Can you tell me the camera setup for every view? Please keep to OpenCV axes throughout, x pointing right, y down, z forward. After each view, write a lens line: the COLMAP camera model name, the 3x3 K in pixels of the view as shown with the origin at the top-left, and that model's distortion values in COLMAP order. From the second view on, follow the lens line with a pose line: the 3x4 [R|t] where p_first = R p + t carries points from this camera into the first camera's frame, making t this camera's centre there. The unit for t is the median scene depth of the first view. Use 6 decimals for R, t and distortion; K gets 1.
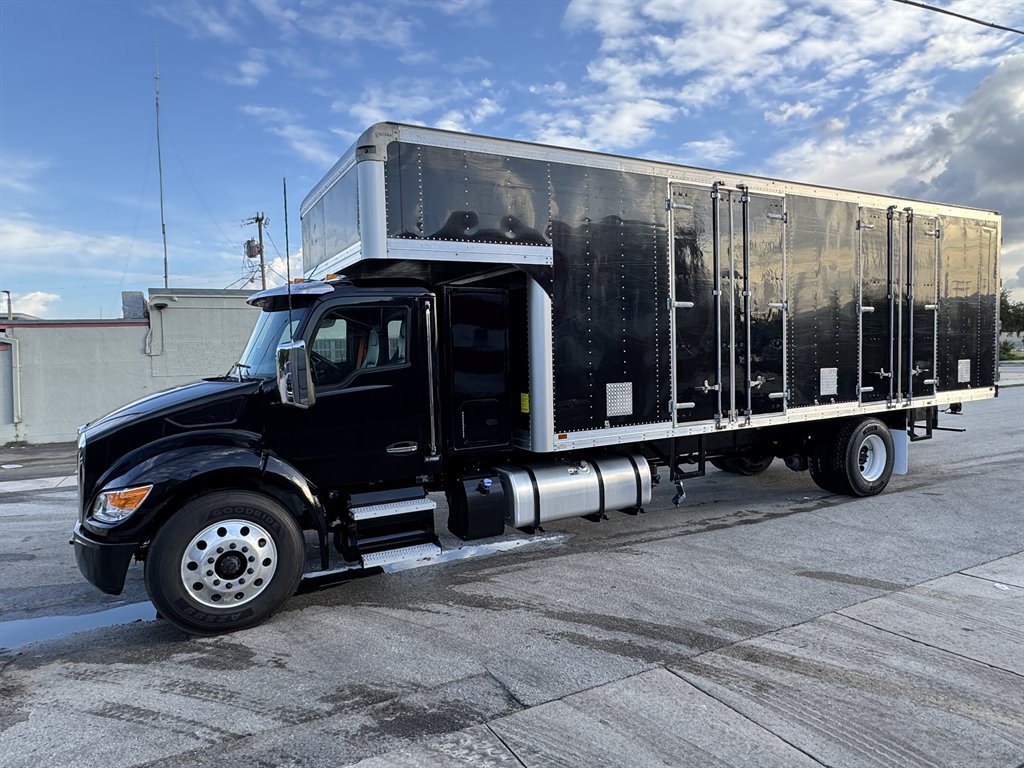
lens RADIAL K [[632.7, 0, 501.5], [0, 632.7, 382.7], [0, 0, 1]] dist [-0.007145, 0.005774]
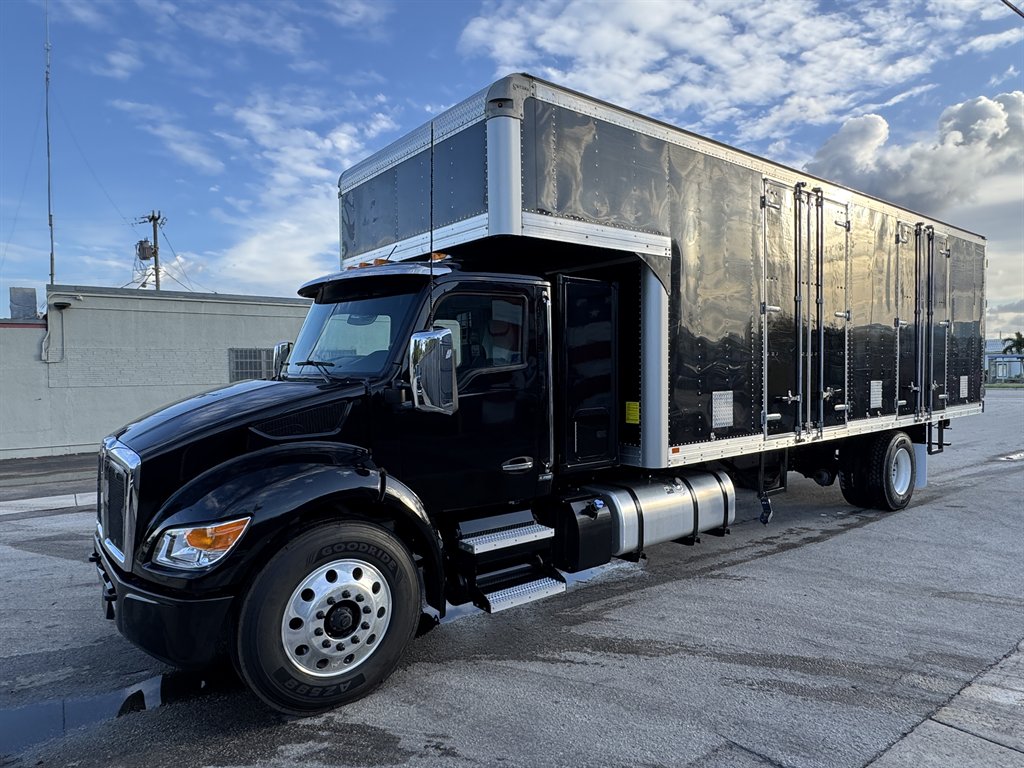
lens RADIAL K [[637.5, 0, 503.0], [0, 637.5, 385.8], [0, 0, 1]] dist [-0.031897, 0.044852]
pose [[0.985263, 0.011083, 0.170687, -0.302185], [-0.006719, 0.999636, -0.026127, 0.019830], [-0.170914, 0.024595, 0.984979, 0.164562]]
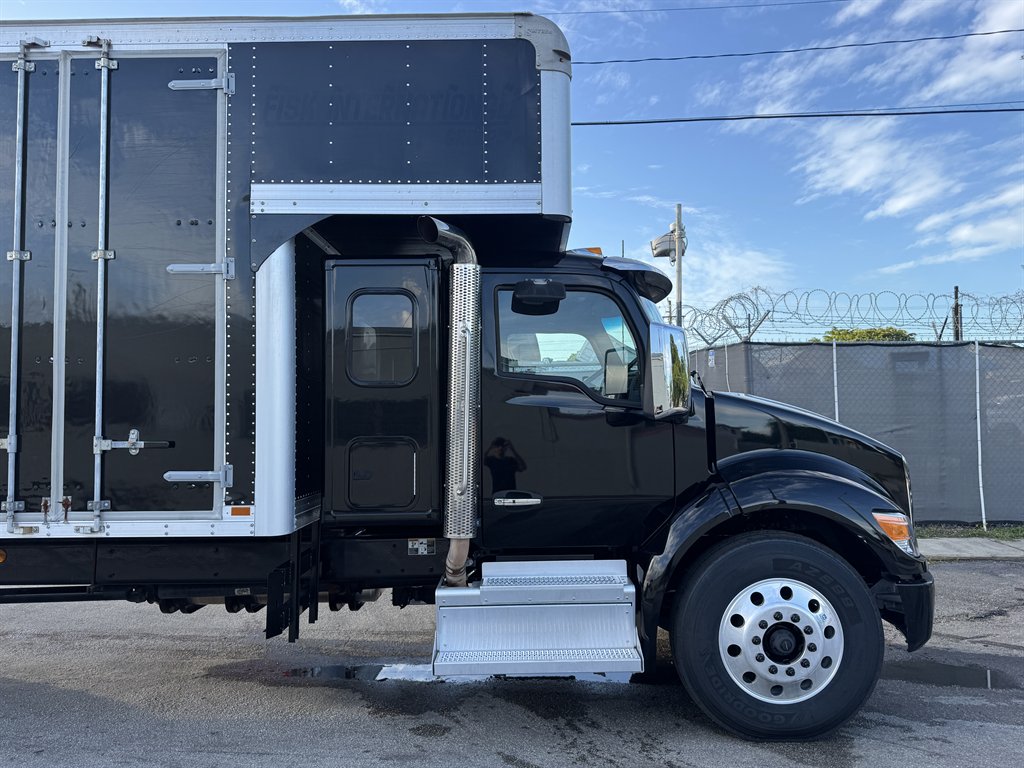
lens RADIAL K [[795.7, 0, 513.6], [0, 795.7, 373.8], [0, 0, 1]] dist [0.015567, -0.006323]
pose [[-0.879504, 0.062824, 0.471727, -0.689710], [0.059467, 0.997987, -0.022038, -0.024883], [-0.472162, 0.008669, -0.881469, 1.950296]]
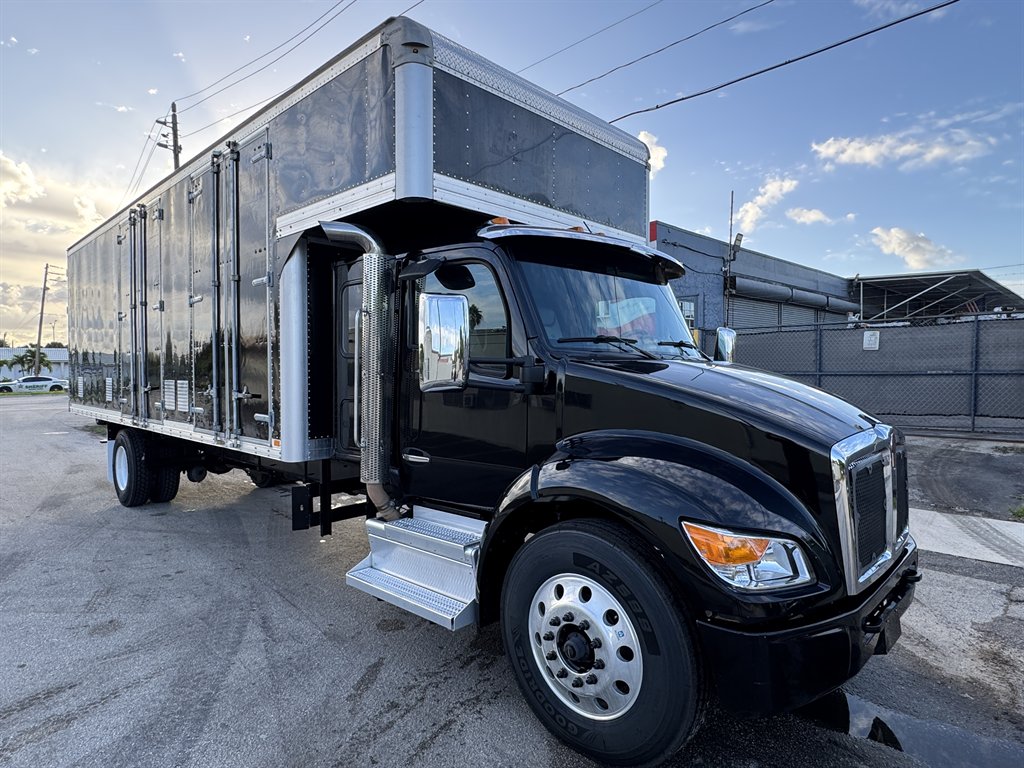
lens RADIAL K [[593.1, 0, 513.5], [0, 593.1, 382.6], [0, 0, 1]] dist [-0.004166, 0.001581]
pose [[-0.318003, 0.009430, 0.948043, -0.985363], [0.062561, 0.997980, 0.011058, -0.001234], [-0.946023, 0.062827, -0.317950, 1.373452]]
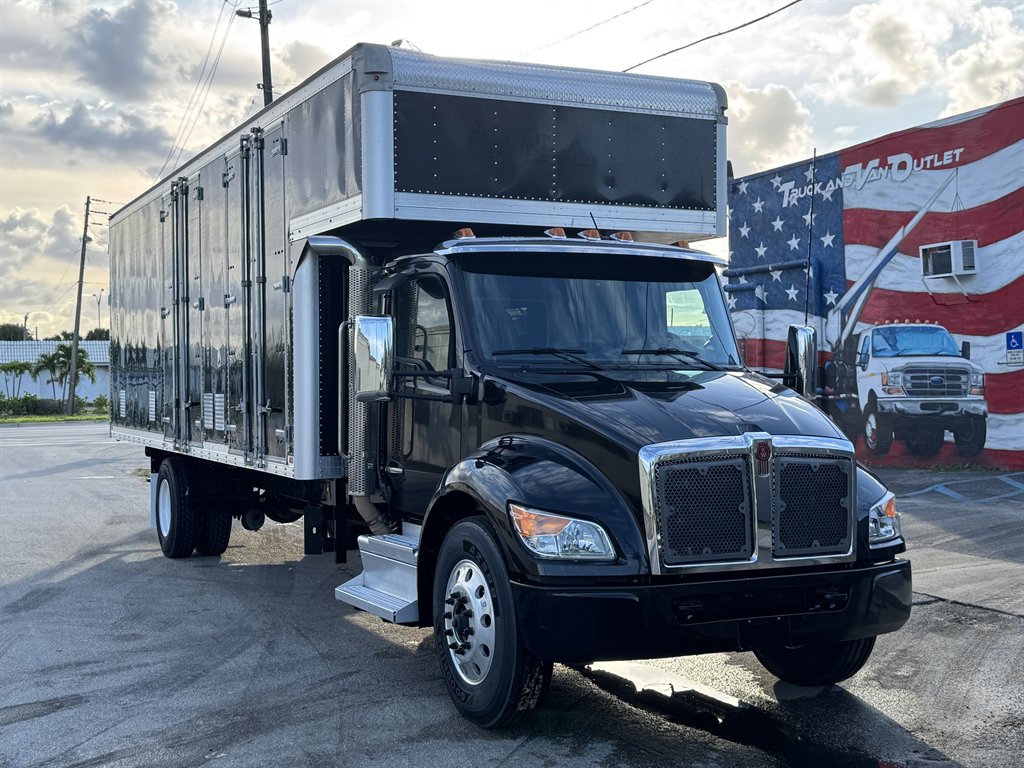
lens RADIAL K [[1309.1, 0, 512.0], [0, 1309.1, 384.0], [0, 0, 1]] dist [0.155852, -0.021511]
pose [[0.035269, 0.024010, 0.999089, -1.775392], [0.060370, 0.997834, -0.026111, 0.033960], [-0.997553, 0.061236, 0.033743, 1.085649]]
